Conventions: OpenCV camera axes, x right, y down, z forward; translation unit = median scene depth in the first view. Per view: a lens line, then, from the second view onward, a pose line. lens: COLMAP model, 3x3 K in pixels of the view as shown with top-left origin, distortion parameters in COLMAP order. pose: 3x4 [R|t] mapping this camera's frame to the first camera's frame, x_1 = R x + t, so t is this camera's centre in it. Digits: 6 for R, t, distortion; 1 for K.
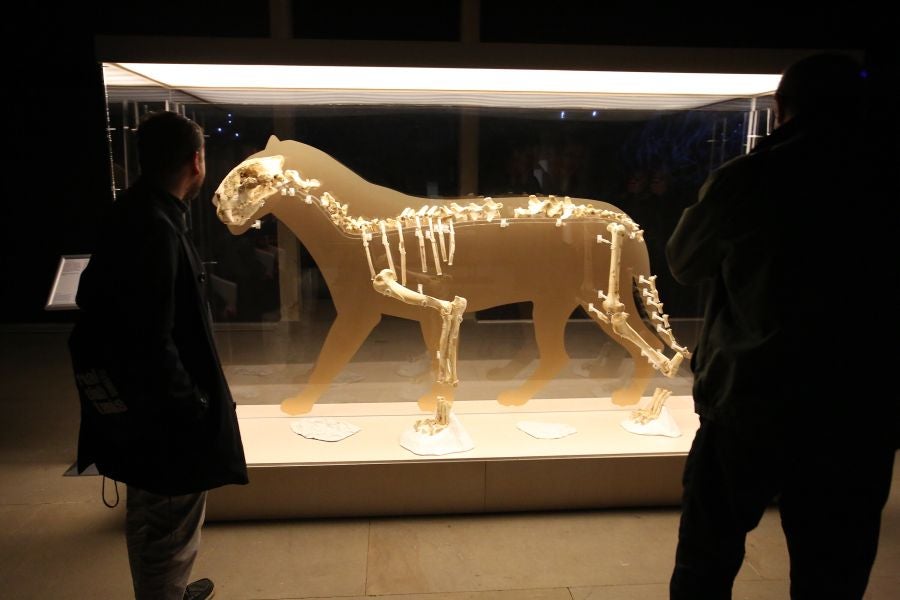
lens RADIAL K [[644.7, 0, 440.6], [0, 644.7, 297.6], [0, 0, 1]] dist [-0.027982, 0.005132]
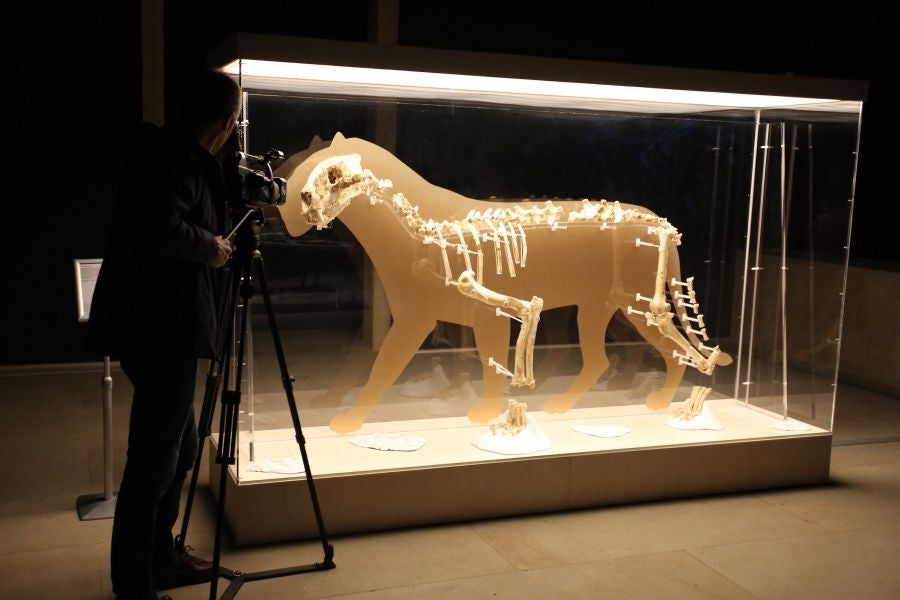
lens RADIAL K [[971.1, 0, 443.6], [0, 971.1, 297.7], [0, 0, 1]] dist [0.042658, 0.000000]
pose [[0.954958, -0.013657, 0.296426, -0.539990], [0.030249, 0.998217, -0.051458, 0.070623], [-0.295194, 0.058106, 0.953669, -0.404252]]
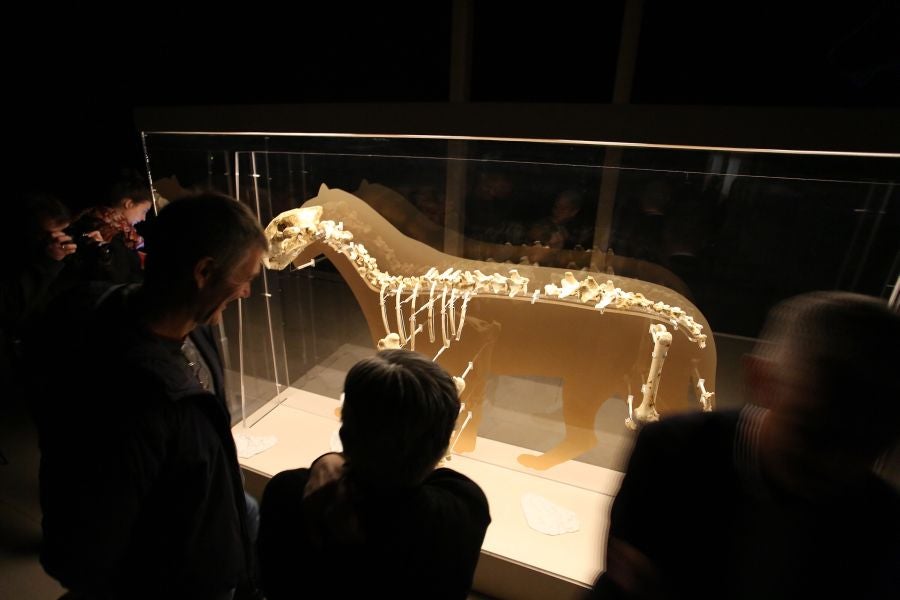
lens RADIAL K [[433.0, 0, 437.4], [0, 433.0, 294.7], [0, 0, 1]] dist [-0.040878, 0.000765]
pose [[0.906579, 0.163098, -0.389248, 0.215713], [-0.108775, 0.981447, 0.157891, -0.204088], [0.407778, -0.100800, 0.907500, 0.409138]]
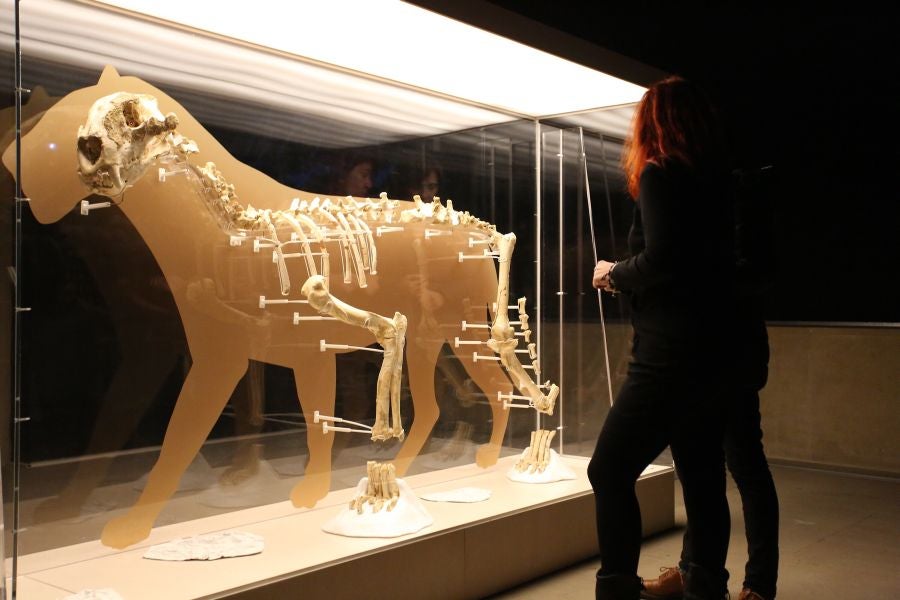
lens RADIAL K [[971.1, 0, 444.4], [0, 971.1, 293.3], [0, 0, 1]] dist [0.042658, 0.000000]
pose [[0.697378, 0.004081, 0.716692, -0.699337], [0.139091, 0.980201, -0.140924, 0.133918], [-0.703077, 0.197962, 0.683003, 0.185392]]
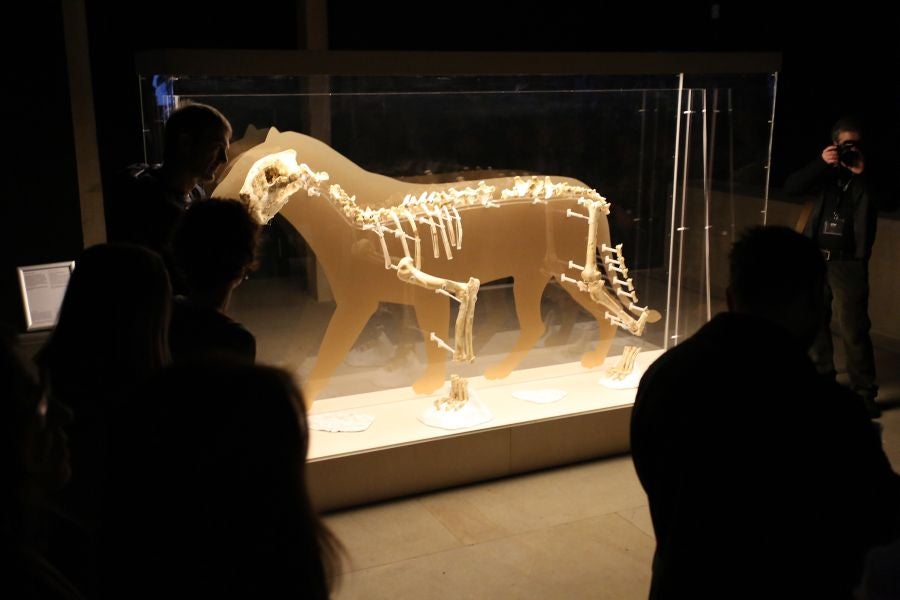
lens RADIAL K [[971.1, 0, 444.2], [0, 971.1, 294.0], [0, 0, 1]] dist [0.042658, 0.000000]
pose [[0.934306, -0.086668, 0.345777, -0.545057], [0.074719, 0.996060, 0.047767, -0.053006], [-0.348554, -0.018793, 0.937100, -0.464893]]
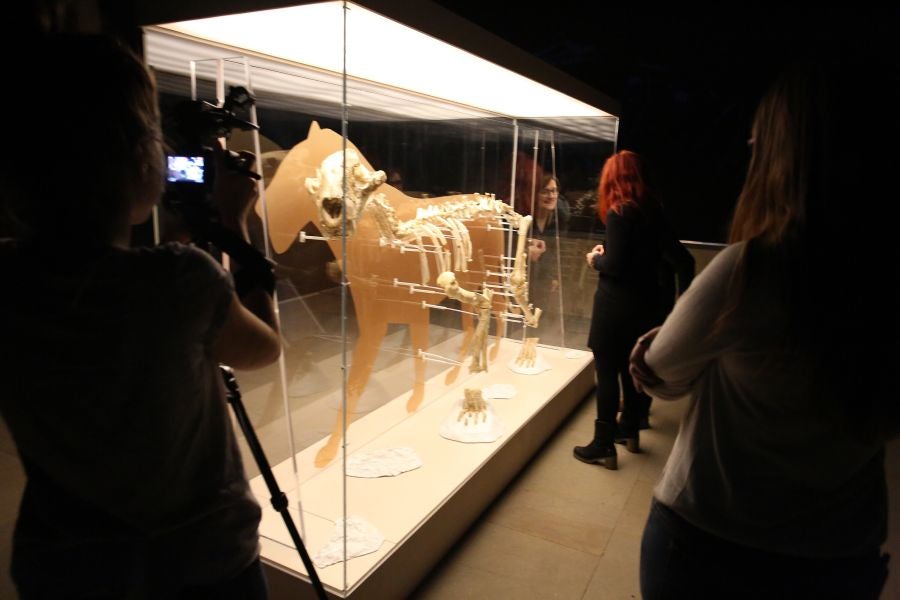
lens RADIAL K [[608.7, 0, 447.1], [0, 608.7, 293.3], [0, 0, 1]] dist [-0.050942, -0.000415]
pose [[0.533274, -0.151547, 0.832257, -0.813614], [0.126987, 0.987016, 0.098360, -0.097849], [-0.836357, 0.053234, 0.545594, 0.475609]]
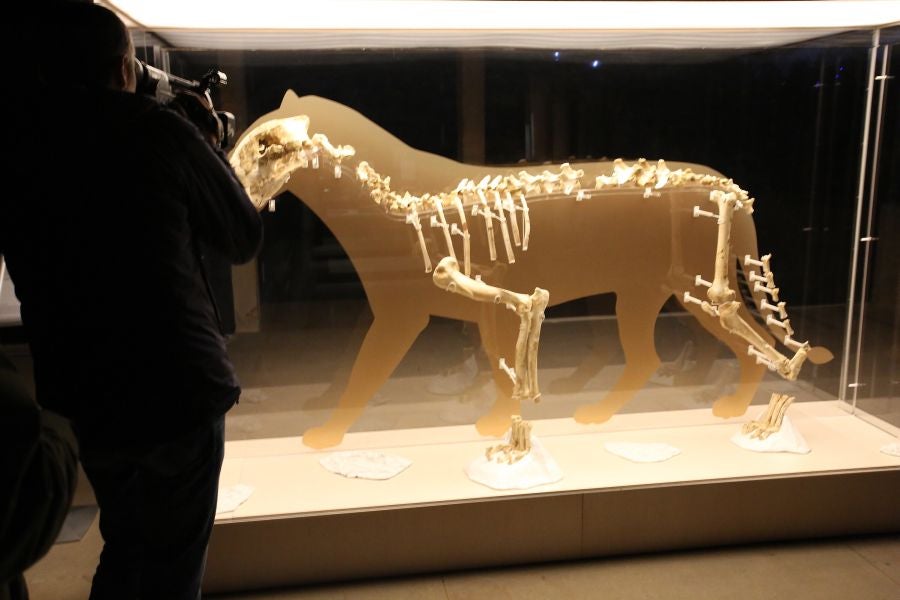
lens RADIAL K [[829.9, 0, 441.9], [0, 829.9, 299.0], [0, 0, 1]] dist [0.025975, 0.000000]
pose [[0.996781, -0.036831, 0.071211, -0.157393], [0.036619, 0.999320, 0.004279, 0.002082], [-0.071320, -0.001657, 0.997452, -0.016017]]
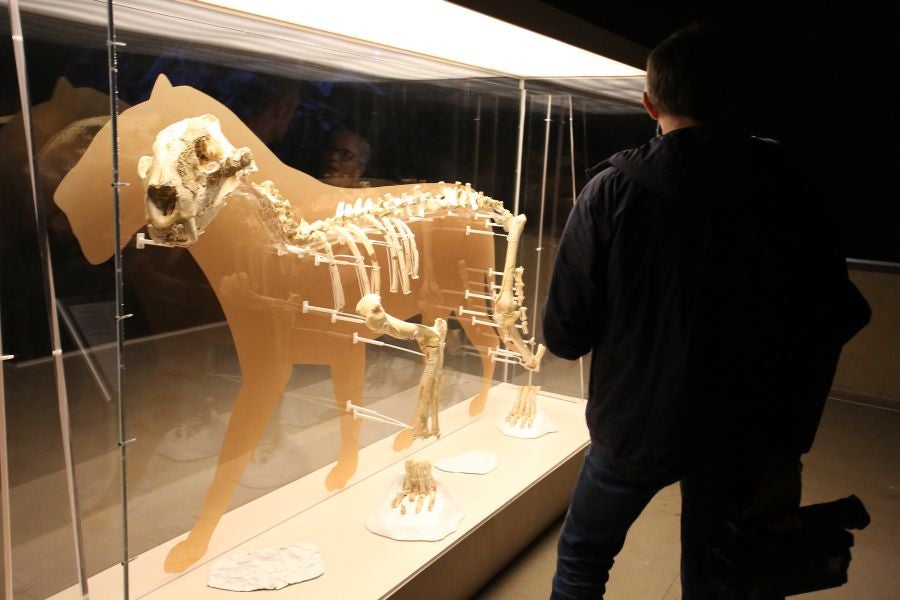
lens RADIAL K [[793.9, 0, 441.5], [0, 793.9, 295.3], [0, 0, 1]] dist [0.002559, 0.008947]
pose [[0.591642, -0.121501, 0.796992, -0.673105], [0.108860, 0.991564, 0.070352, -0.089222], [-0.798817, 0.045137, 0.599878, 0.417284]]
